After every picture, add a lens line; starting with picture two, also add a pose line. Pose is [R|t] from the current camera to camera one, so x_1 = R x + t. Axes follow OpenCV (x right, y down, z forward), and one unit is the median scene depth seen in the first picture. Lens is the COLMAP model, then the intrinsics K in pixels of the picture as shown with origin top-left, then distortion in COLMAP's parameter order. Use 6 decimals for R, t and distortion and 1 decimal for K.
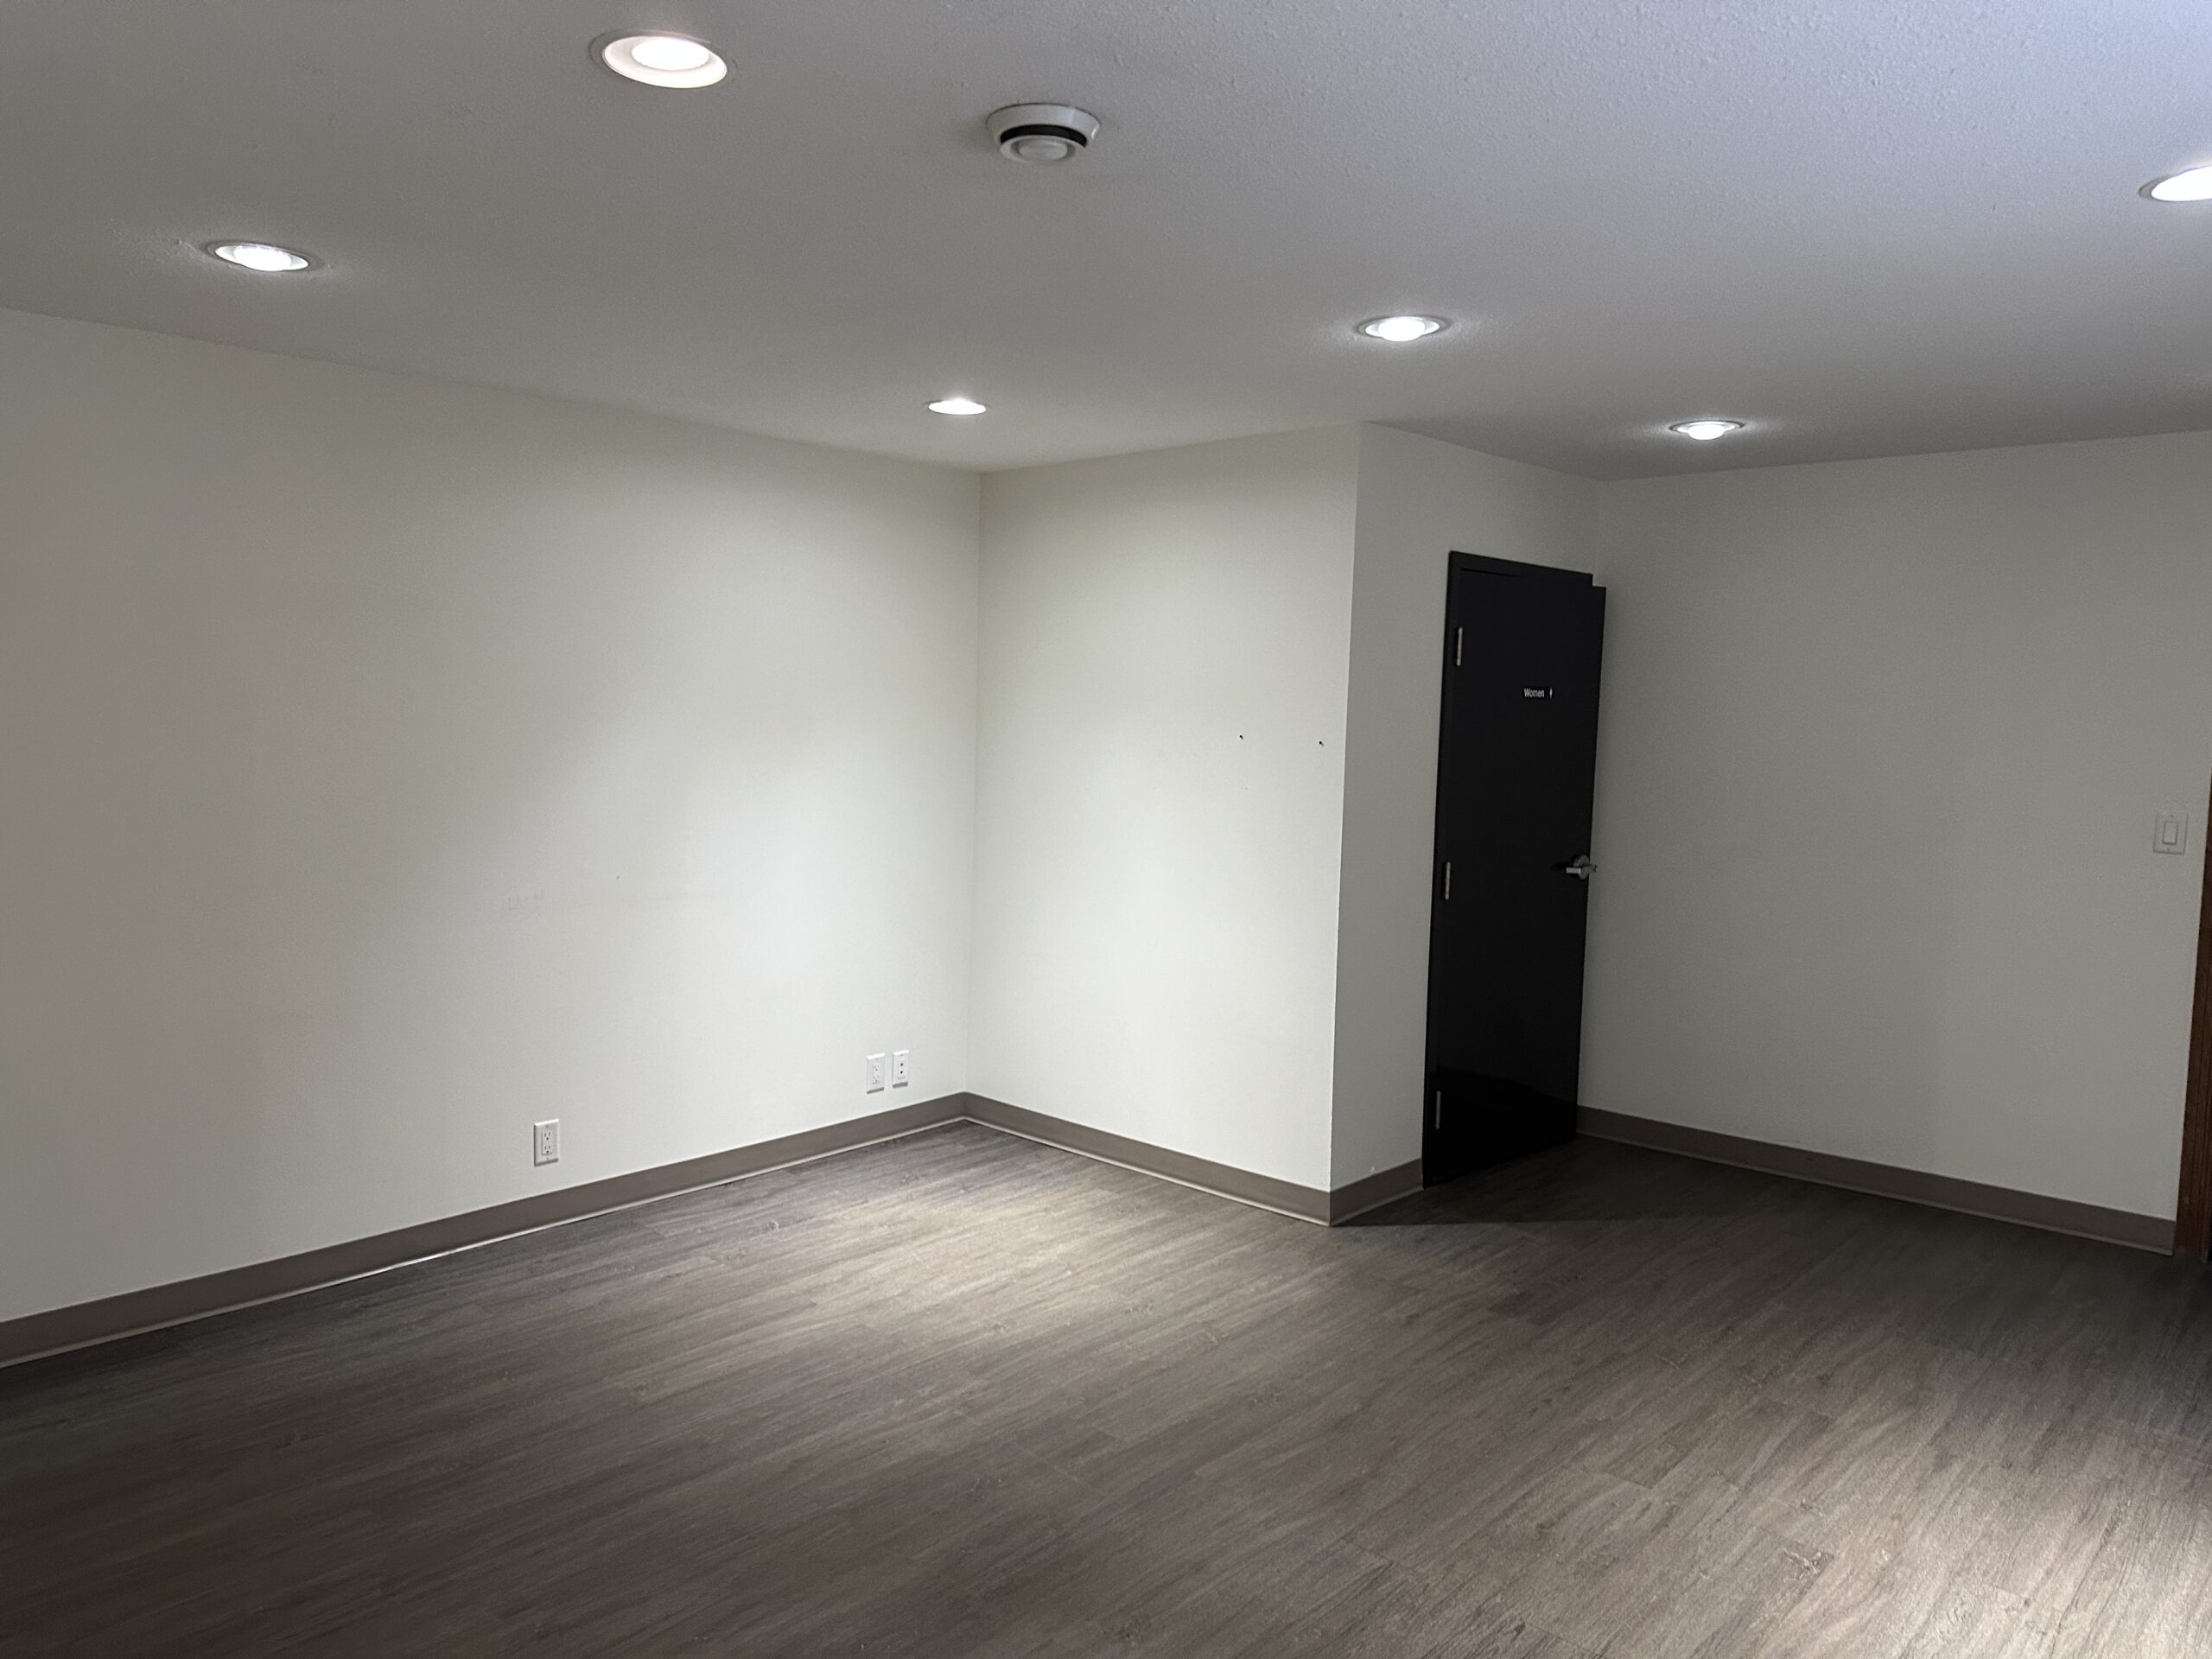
lens RADIAL K [[1541.2, 0, 1107.7], [0, 1541.2, 828.4], [0, 0, 1]] dist [0.022294, -0.020526]
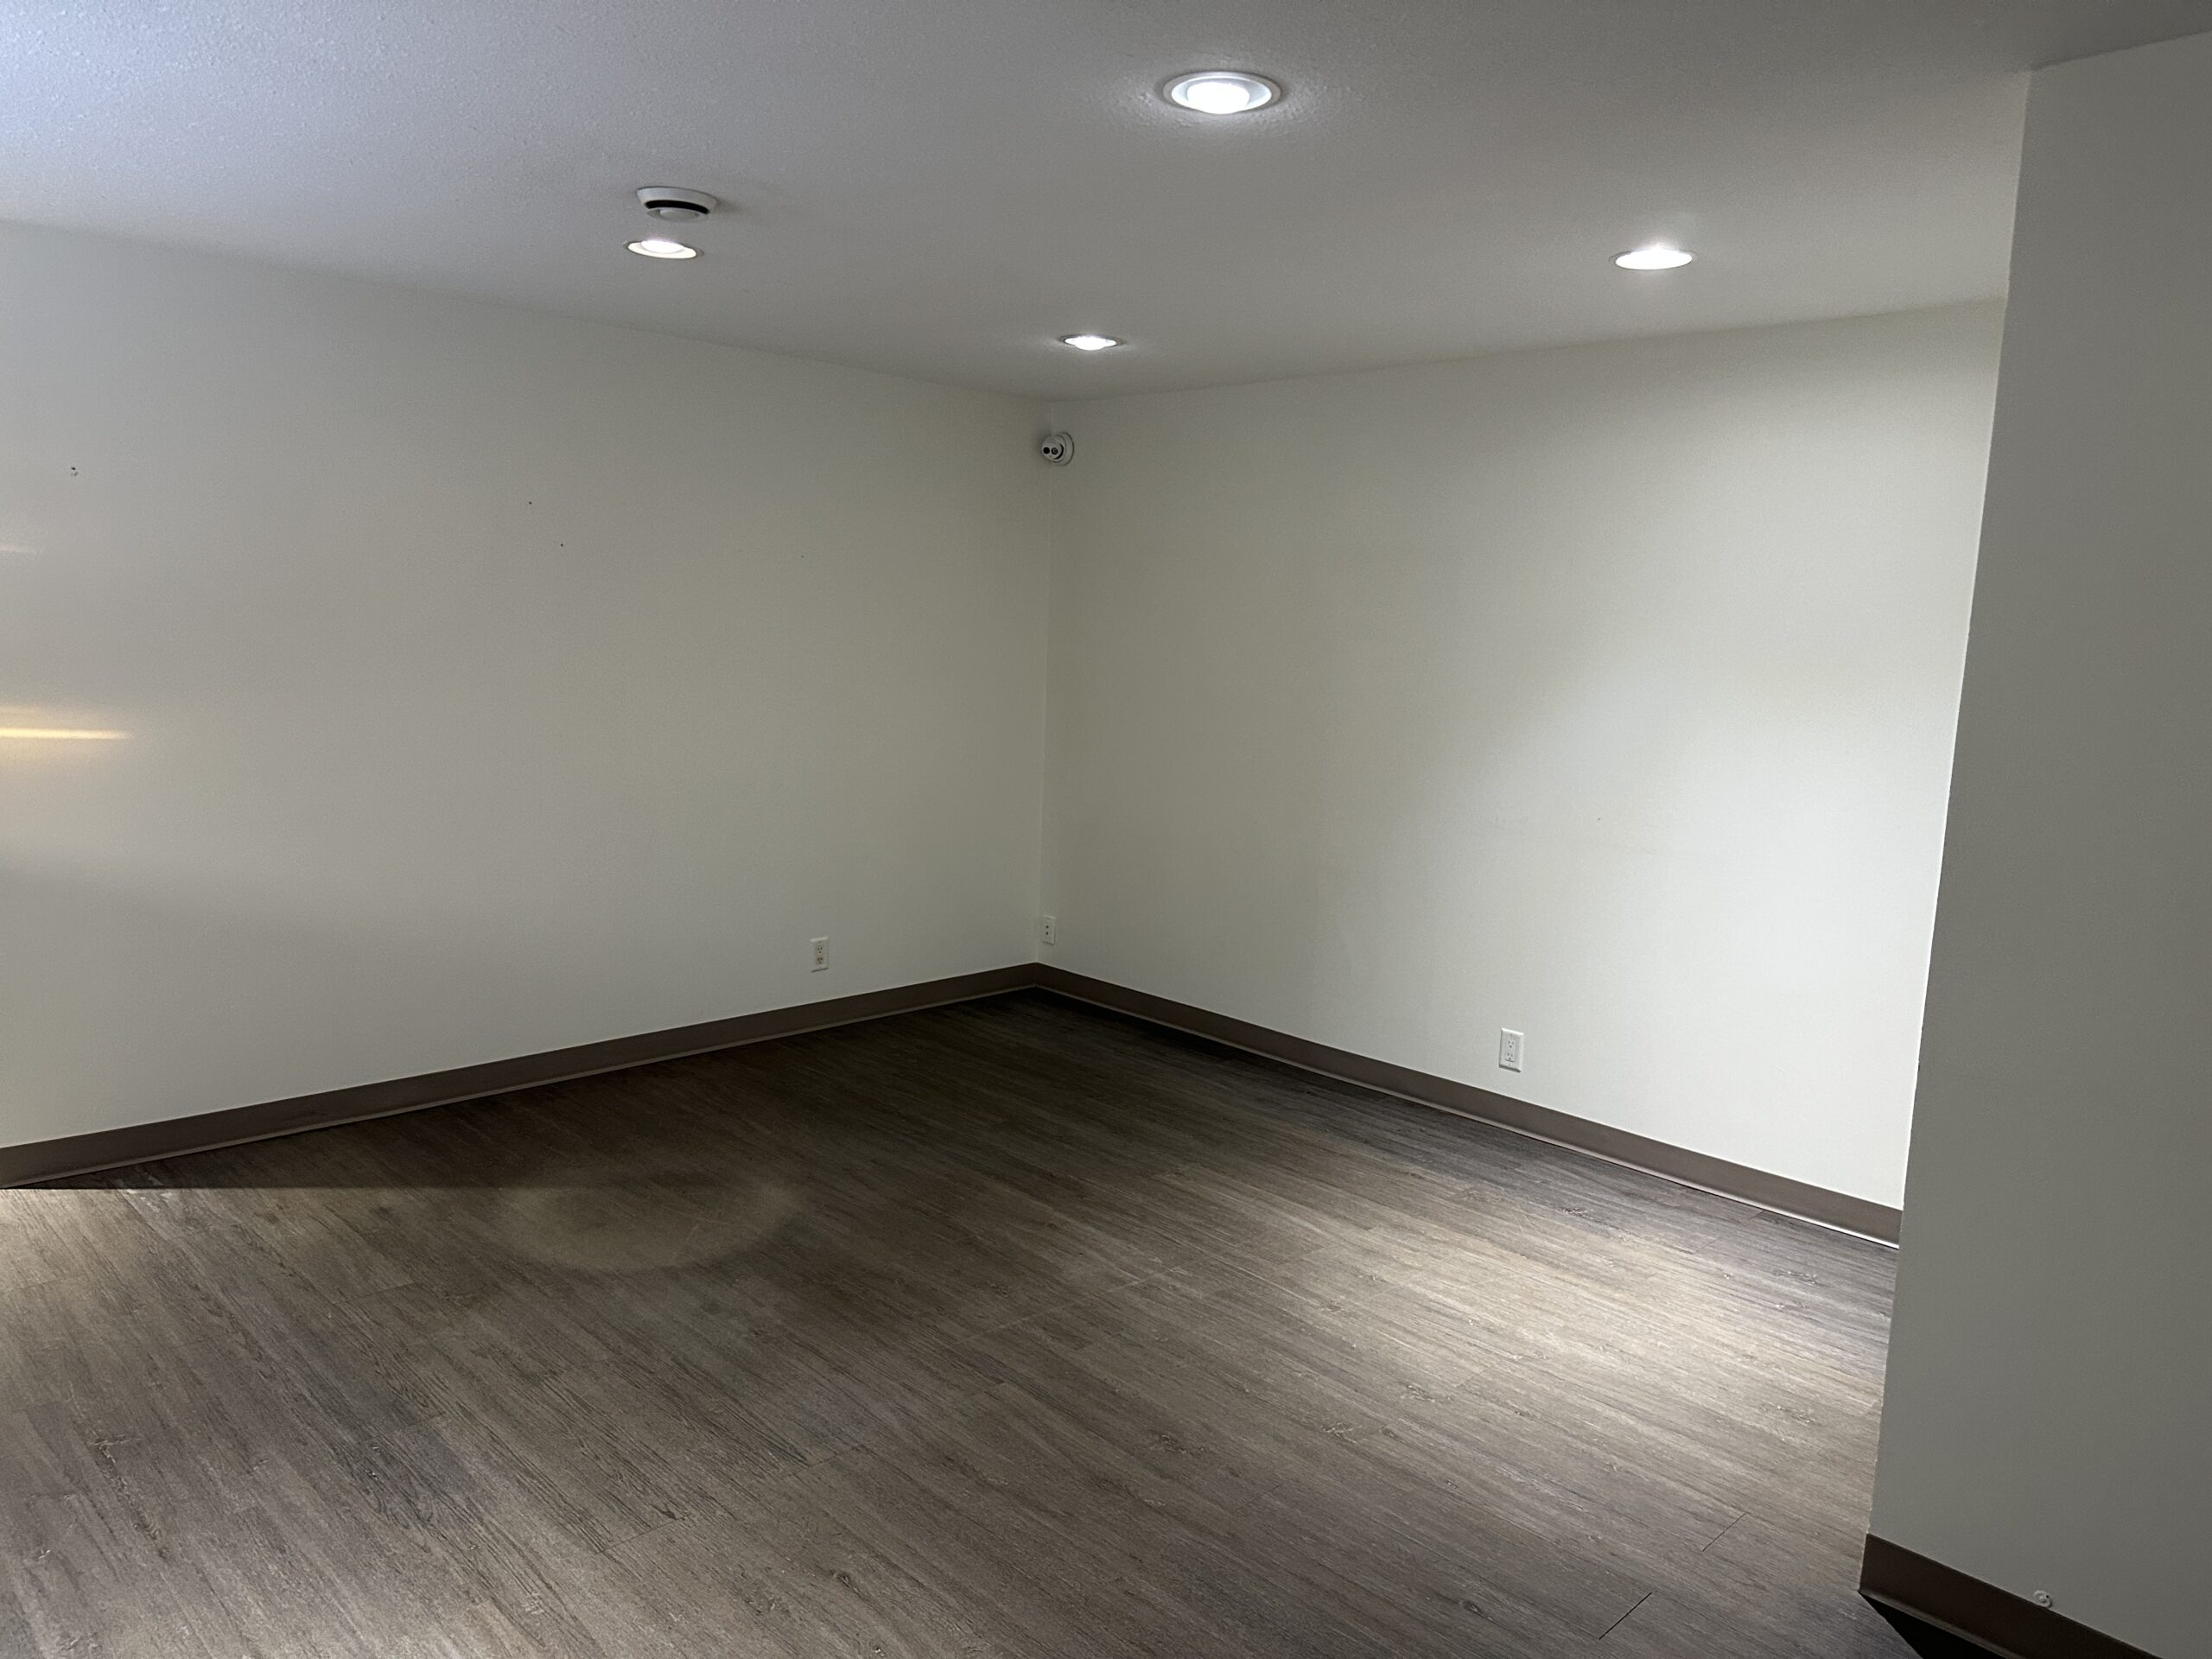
lens RADIAL K [[1541.2, 0, 1109.7], [0, 1541.2, 830.2], [0, 0, 1]] dist [0.022294, -0.020526]
pose [[-0.042012, 0.131258, -0.990458, 0.767104], [-0.134202, 0.981608, 0.135778, -0.062071], [0.990063, 0.138626, -0.023624, 0.799831]]
